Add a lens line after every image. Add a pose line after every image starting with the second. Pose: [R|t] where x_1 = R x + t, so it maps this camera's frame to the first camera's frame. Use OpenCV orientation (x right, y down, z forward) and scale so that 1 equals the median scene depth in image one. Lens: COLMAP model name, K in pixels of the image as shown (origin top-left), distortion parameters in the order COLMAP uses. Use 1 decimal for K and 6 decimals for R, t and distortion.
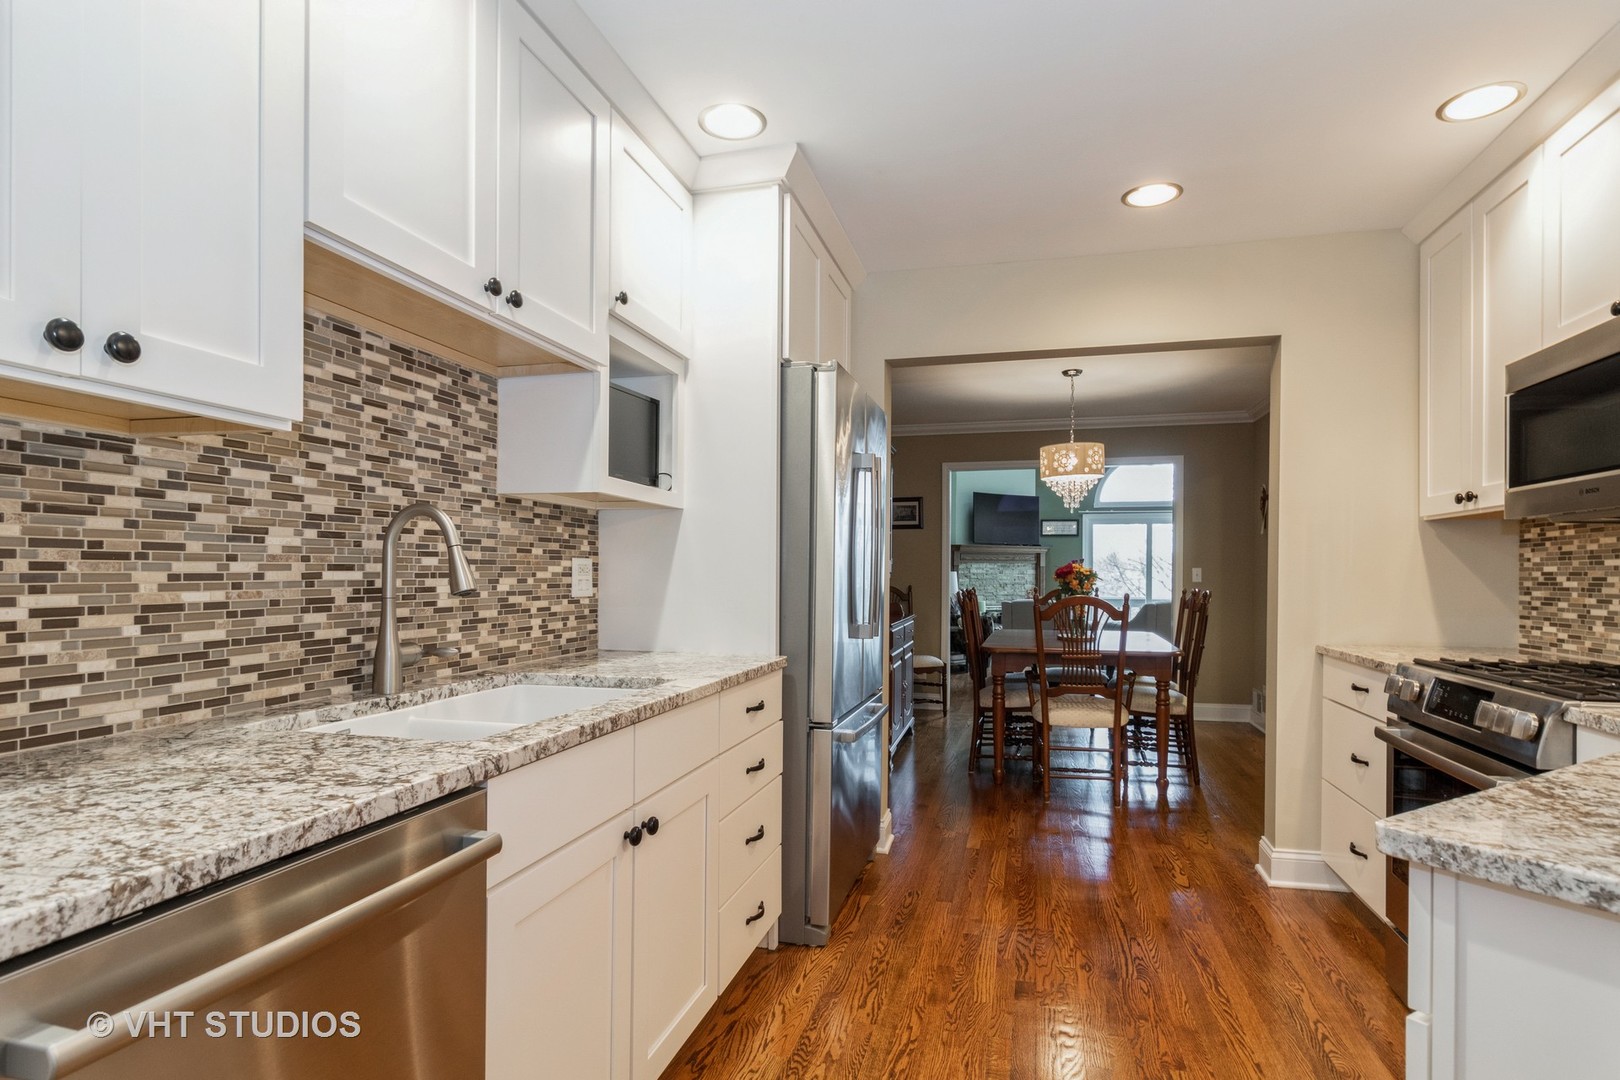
lens RADIAL K [[841.4, 0, 792.4], [0, 841.4, 574.7], [0, 0, 1]] dist [0.005406, -0.000045]
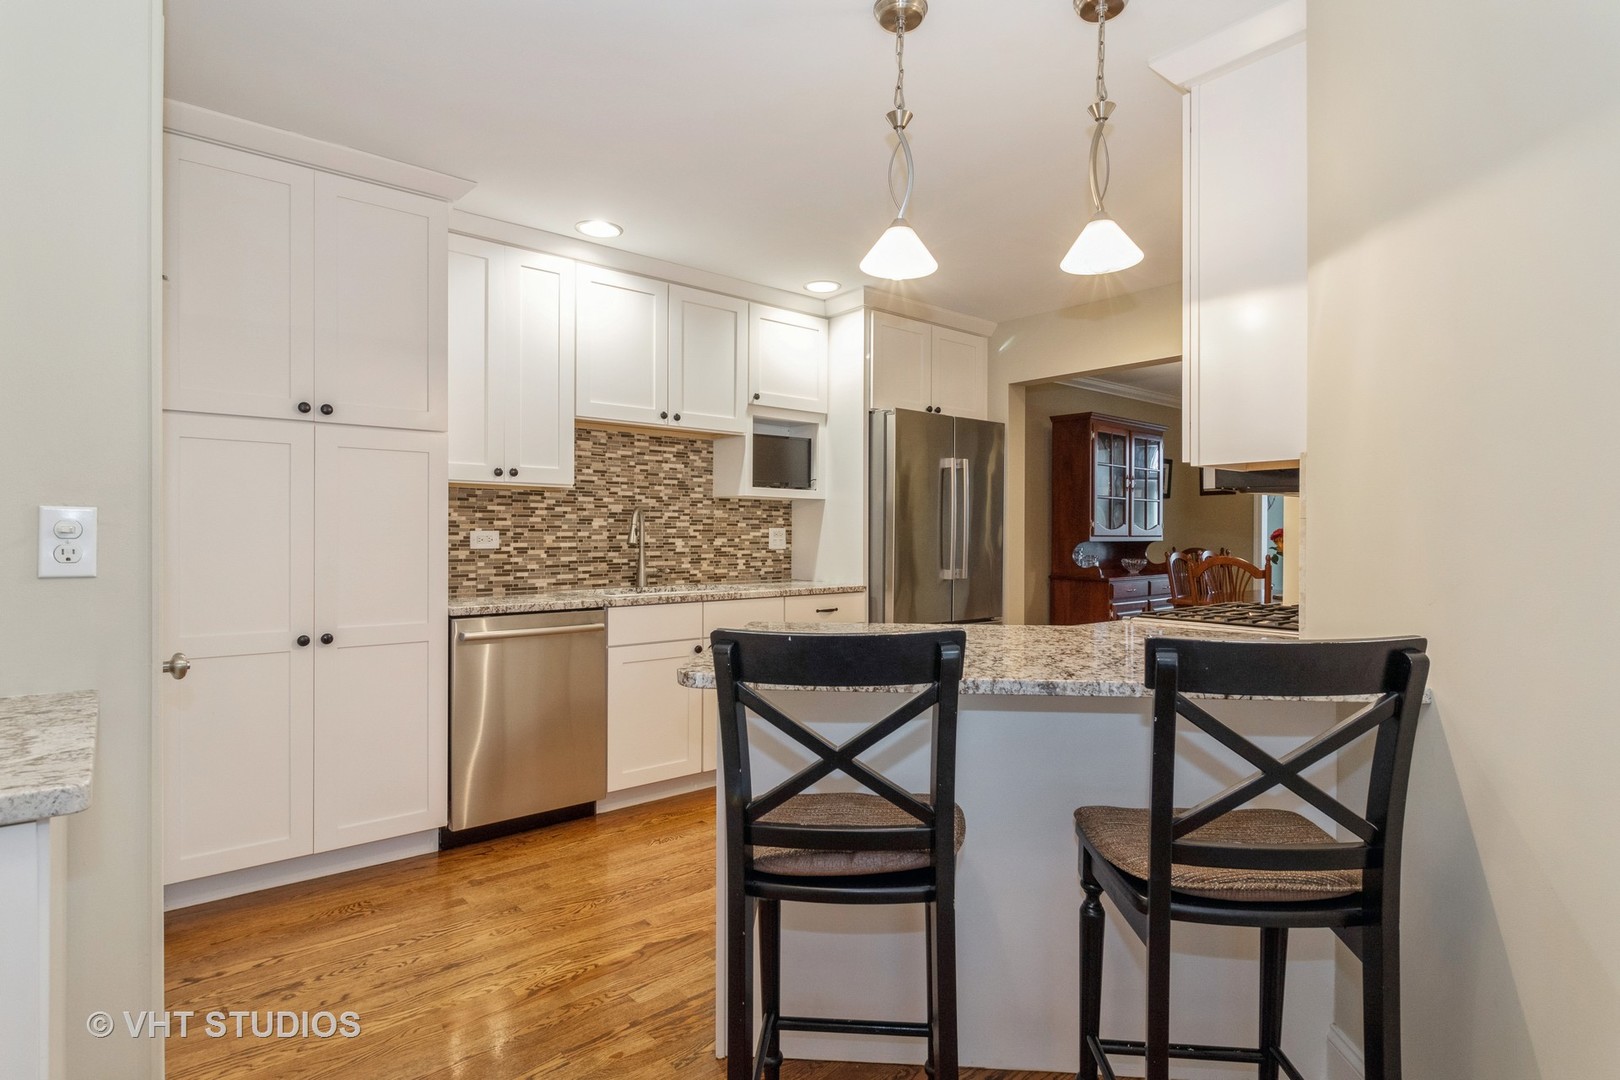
lens RADIAL K [[841.4, 0, 812.5], [0, 841.4, 539.5], [0, 0, 1]] dist [0.005406, -0.000045]
pose [[0.810856, 0.003360, -0.585236, 1.301401], [-0.001541, 0.999992, 0.003606, -0.001820], [0.585244, -0.002023, 0.810855, -0.639733]]
